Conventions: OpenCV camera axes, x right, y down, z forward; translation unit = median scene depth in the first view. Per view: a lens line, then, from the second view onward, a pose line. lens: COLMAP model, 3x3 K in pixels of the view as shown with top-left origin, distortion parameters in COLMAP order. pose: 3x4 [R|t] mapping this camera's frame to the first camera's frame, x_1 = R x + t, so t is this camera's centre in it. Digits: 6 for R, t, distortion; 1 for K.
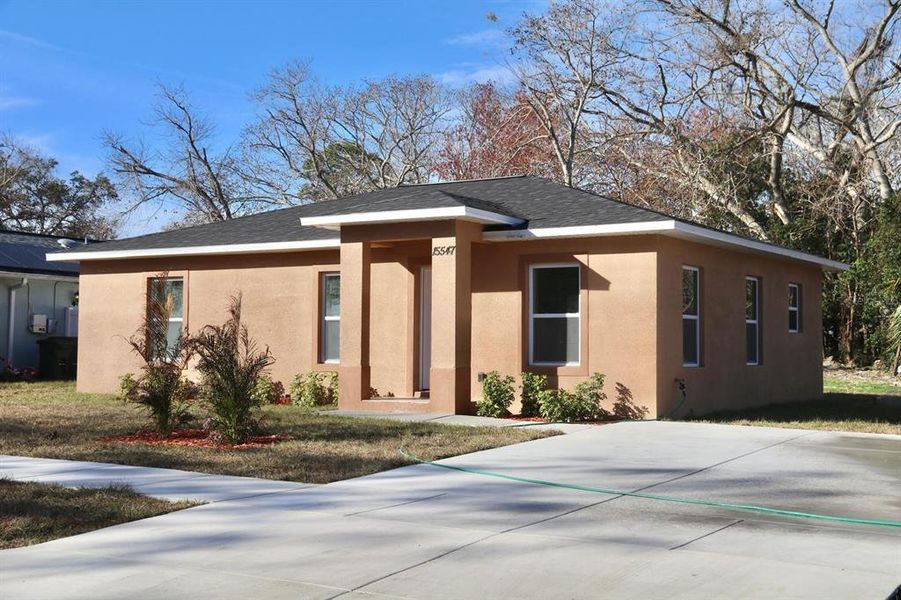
lens RADIAL K [[1128.3, 0, 471.1], [0, 1128.3, 300.8], [0, 0, 1]] dist [0.207760, 0.026094]
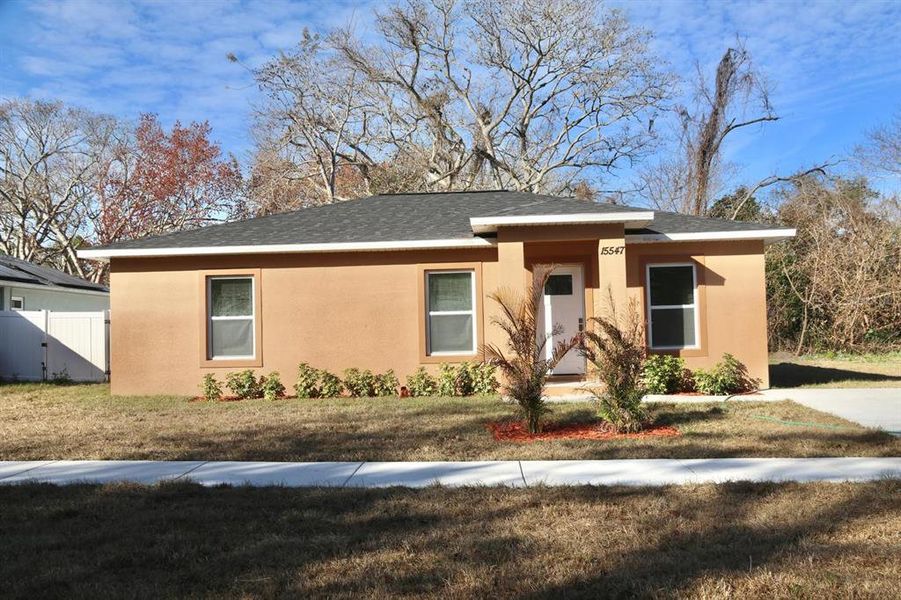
lens RADIAL K [[892.8, 0, 454.0], [0, 892.8, 301.4], [0, 0, 1]] dist [-0.011205, -0.004509]
pose [[0.887740, -0.008382, 0.460268, -0.572435], [0.010151, 0.999948, -0.001368, 0.006349], [-0.460233, 0.005886, 0.887779, 0.275141]]
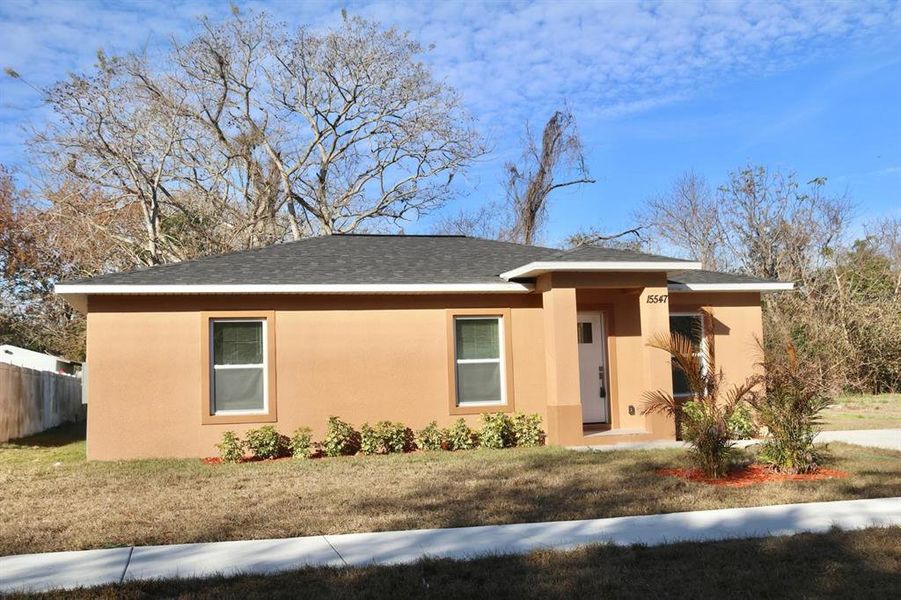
lens RADIAL K [[911.5, 0, 449.1], [0, 911.5, 300.6], [0, 0, 1]] dist [-0.011823, -0.006578]
pose [[0.693123, 0.036938, 0.719872, -0.830799], [0.007051, 0.998291, -0.058013, 0.009674], [-0.720785, 0.045286, 0.691678, 0.505238]]
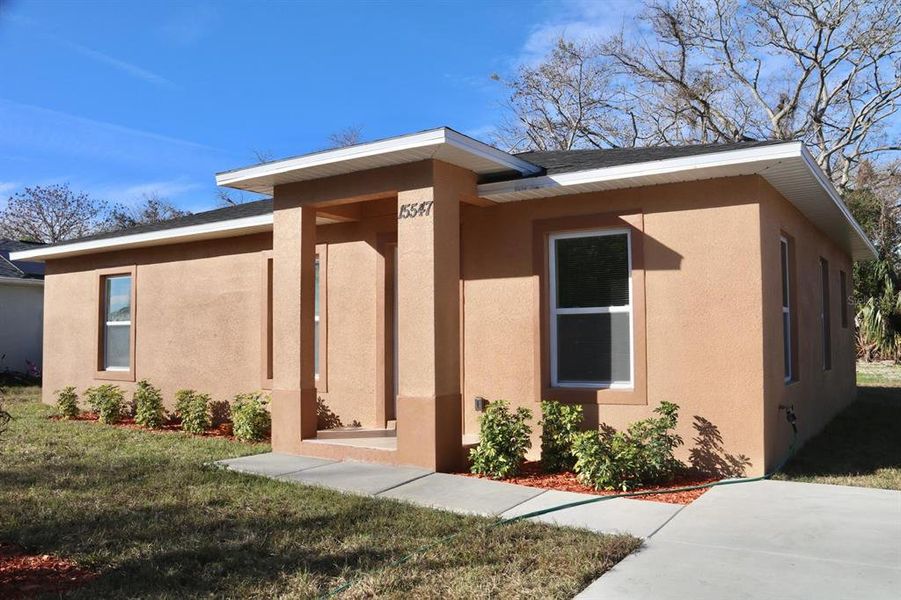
lens RADIAL K [[750.1, 0, 452.3], [0, 750.1, 299.1], [0, 0, 1]] dist [-0.161037, 0.121385]
pose [[0.998830, -0.014613, -0.046102, 0.014740], [0.014002, 0.999810, -0.013557, 0.011448], [0.046291, 0.012896, 0.998845, 0.577909]]
